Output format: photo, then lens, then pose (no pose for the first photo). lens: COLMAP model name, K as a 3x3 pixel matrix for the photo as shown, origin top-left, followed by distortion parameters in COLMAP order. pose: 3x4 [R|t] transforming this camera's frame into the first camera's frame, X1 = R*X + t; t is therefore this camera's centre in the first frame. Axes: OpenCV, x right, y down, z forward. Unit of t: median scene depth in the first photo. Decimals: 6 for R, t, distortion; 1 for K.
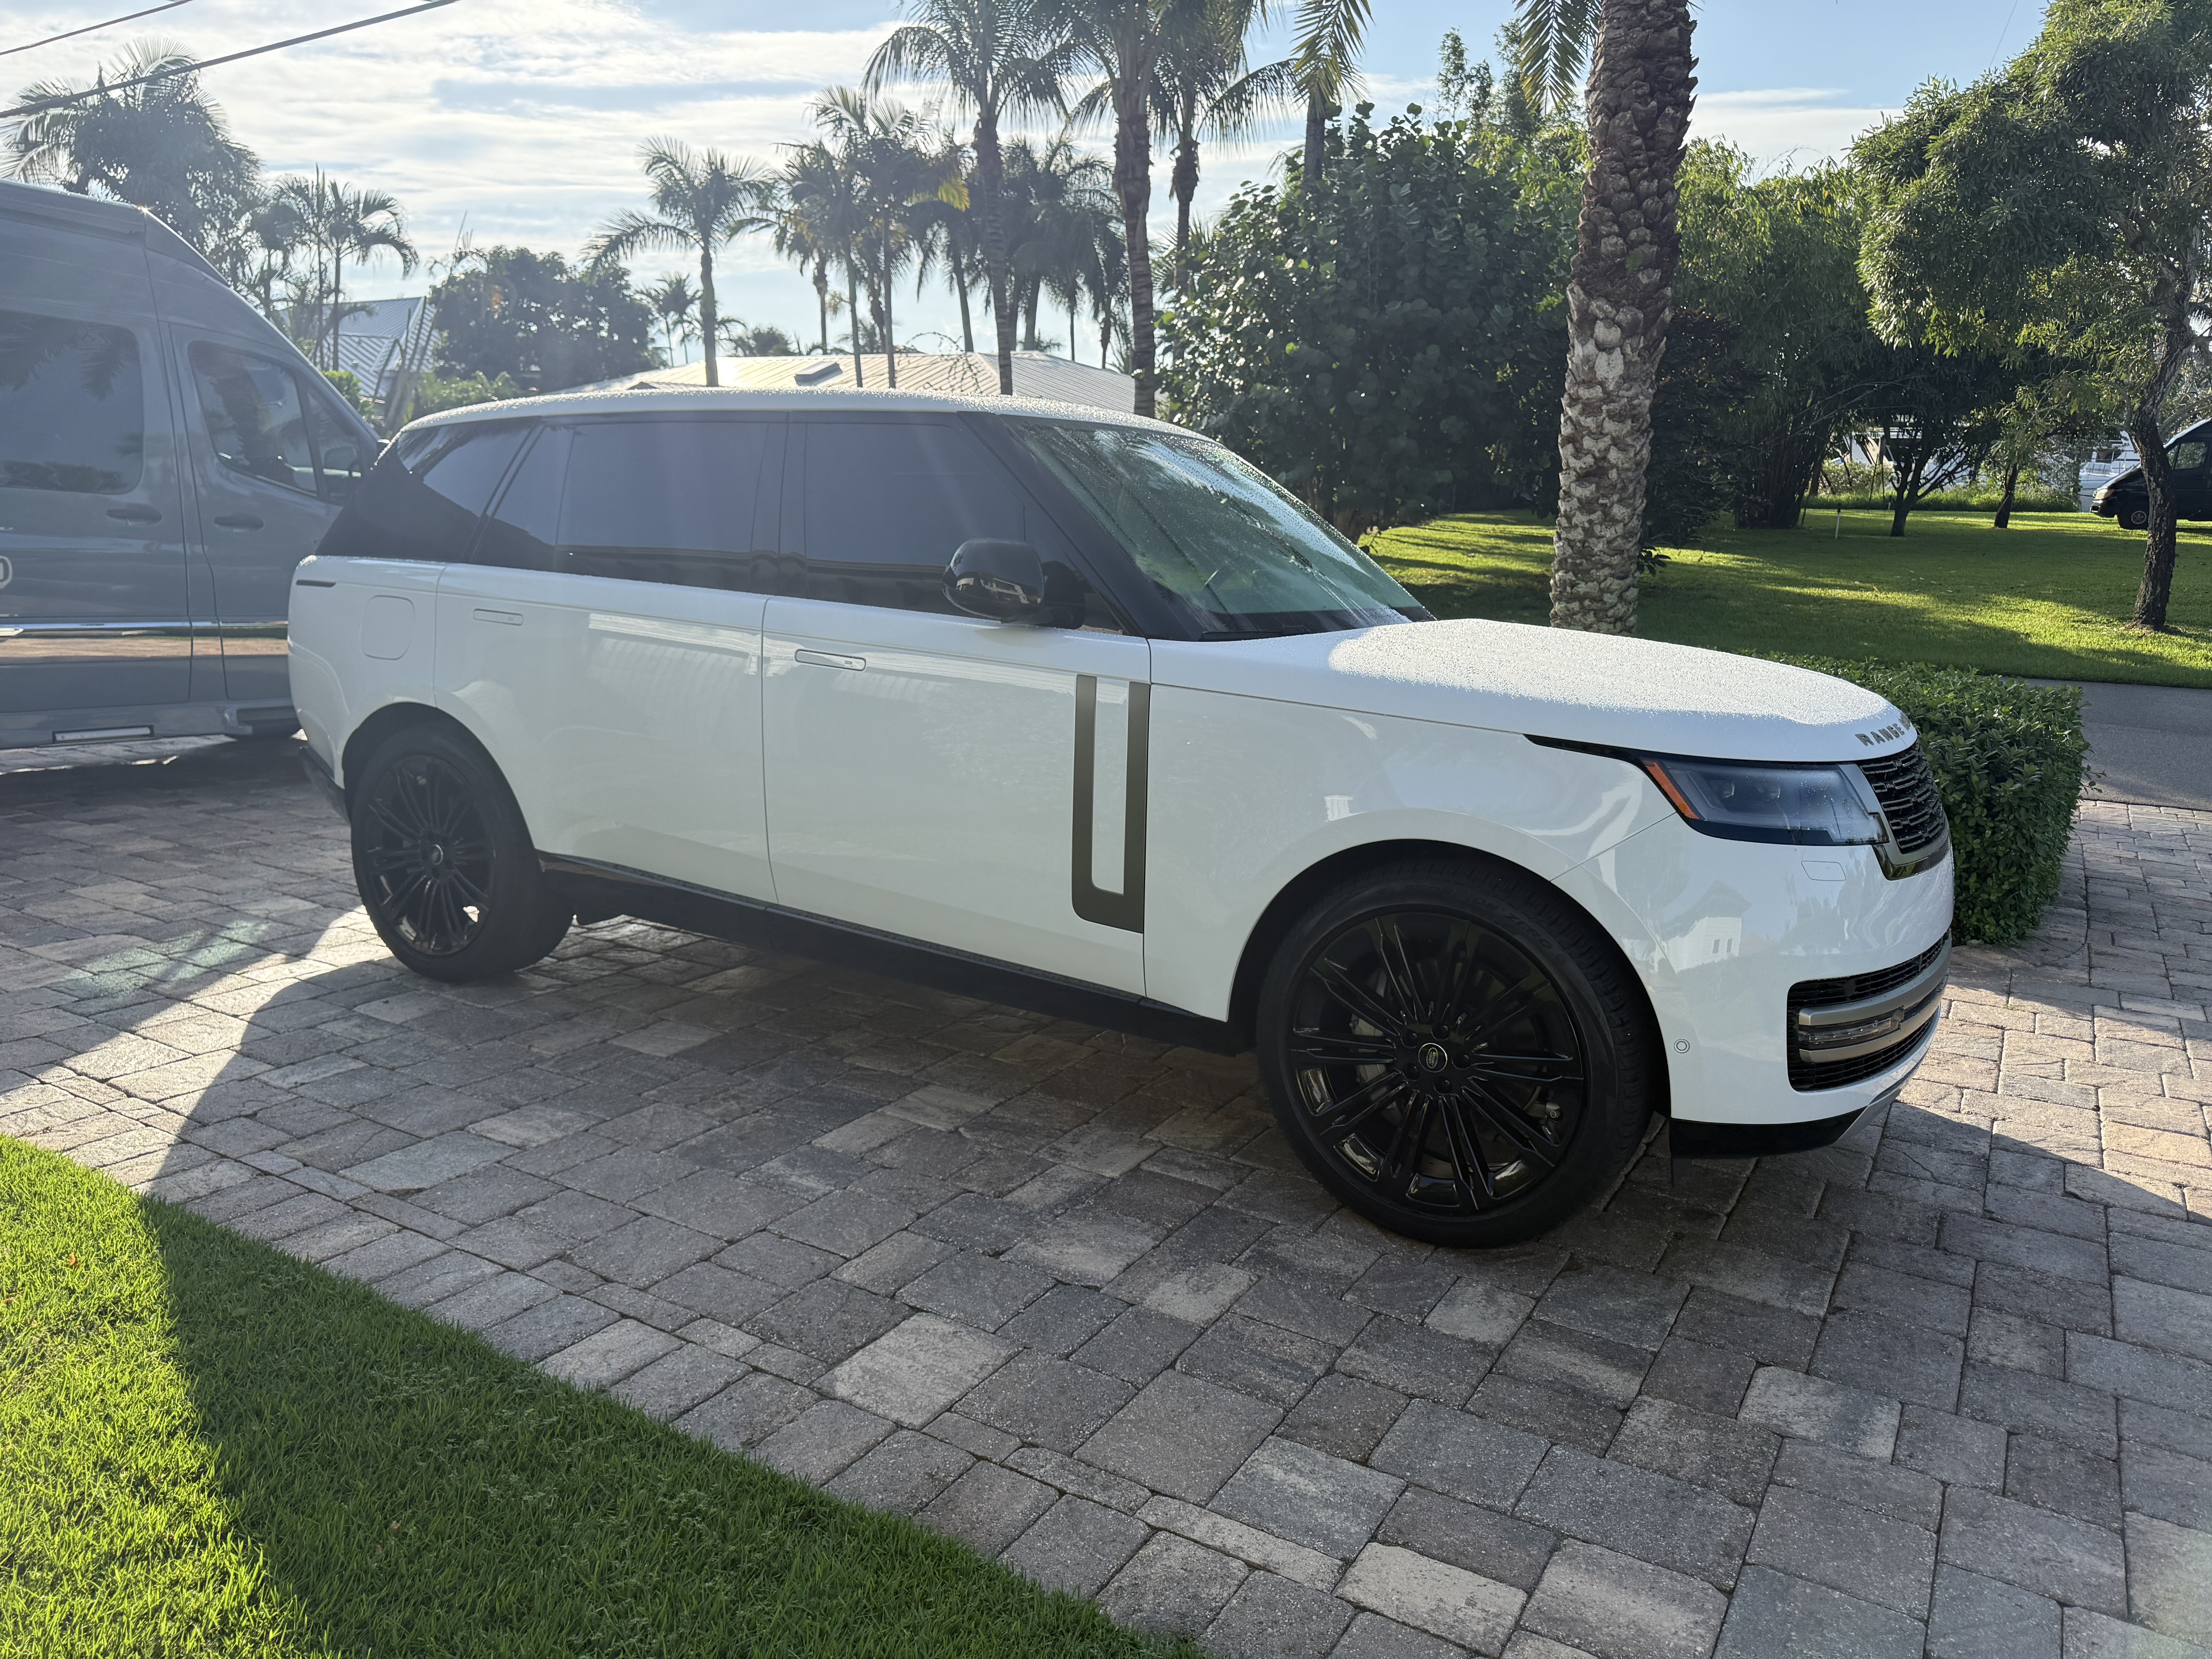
lens RADIAL K [[1555.1, 0, 1106.0], [0, 1555.1, 829.5], [0, 0, 1]] dist [-0.001412, 0.001394]
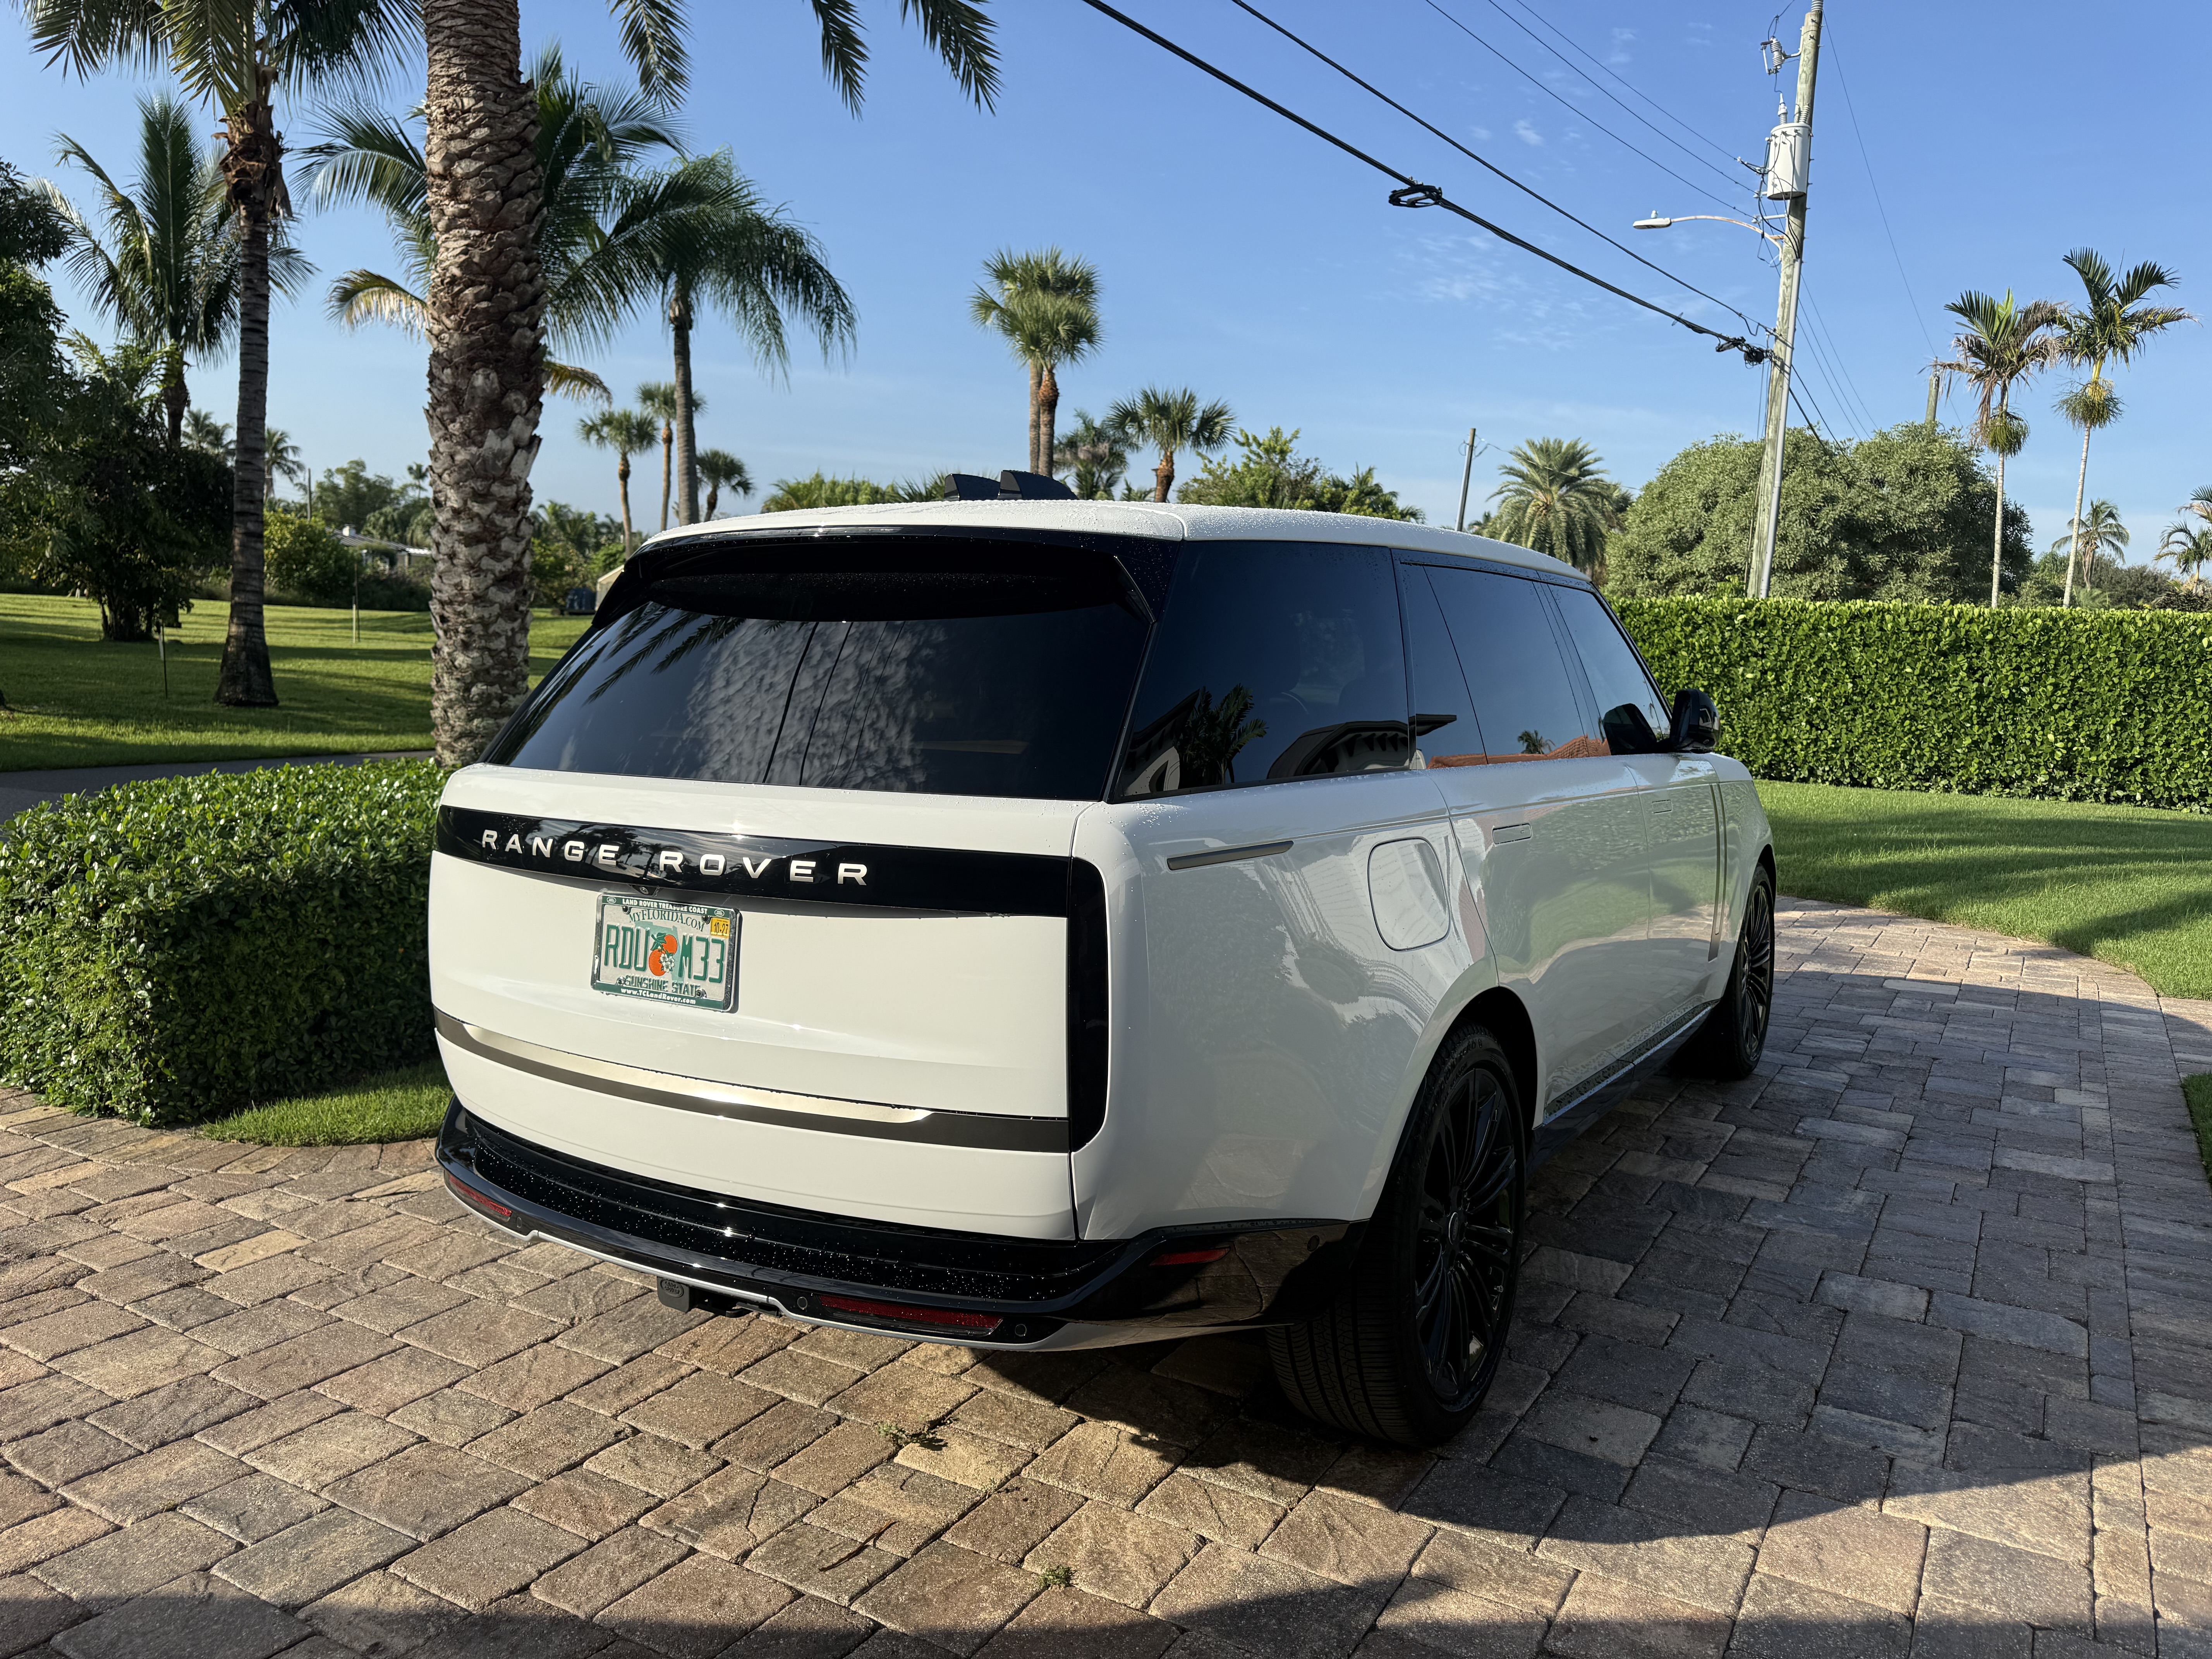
lens RADIAL K [[1555.1, 0, 1106.0], [0, 1555.1, 829.5], [0, 0, 1]] dist [-0.001412, 0.001394]
pose [[0.009903, -0.134566, 0.990855, -1.263302], [0.158274, 0.978623, 0.131323, -0.305442], [-0.987346, 0.155526, 0.030990, 1.332160]]
